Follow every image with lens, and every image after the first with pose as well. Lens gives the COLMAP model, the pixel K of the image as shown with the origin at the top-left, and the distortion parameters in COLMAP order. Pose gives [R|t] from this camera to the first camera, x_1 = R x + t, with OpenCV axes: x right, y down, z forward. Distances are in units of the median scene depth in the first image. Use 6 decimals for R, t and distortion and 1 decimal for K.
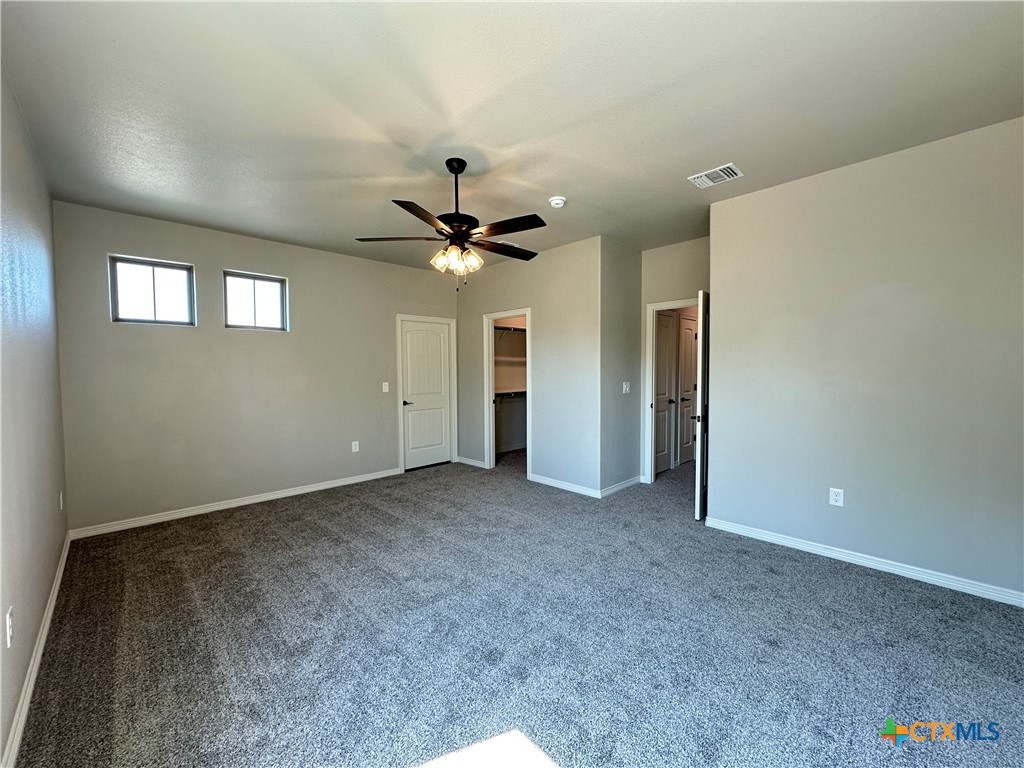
lens RADIAL K [[410.4, 0, 512.0], [0, 410.4, 384.0], [0, 0, 1]] dist [-0.001947, 0.000055]
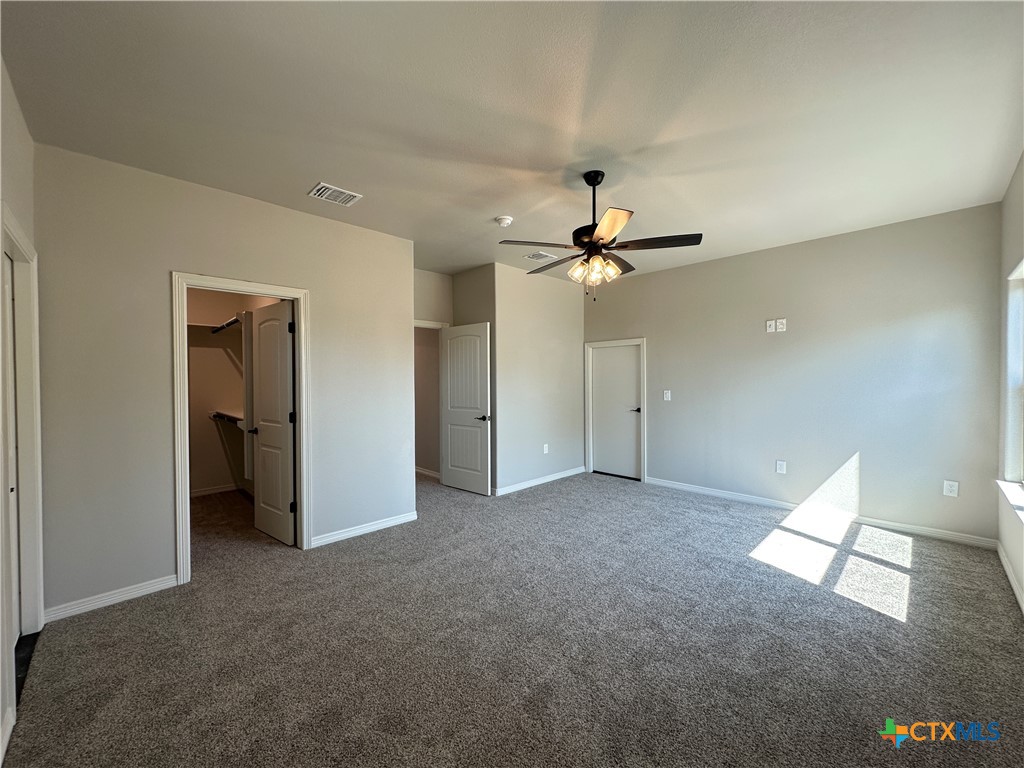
lens RADIAL K [[410.4, 0, 512.0], [0, 410.4, 384.0], [0, 0, 1]] dist [-0.001947, 0.000055]
pose [[-0.004832, -0.004126, 0.999980, -0.889622], [0.047771, 0.998849, 0.004352, -0.028815], [-0.998847, 0.047791, -0.004630, 0.951067]]
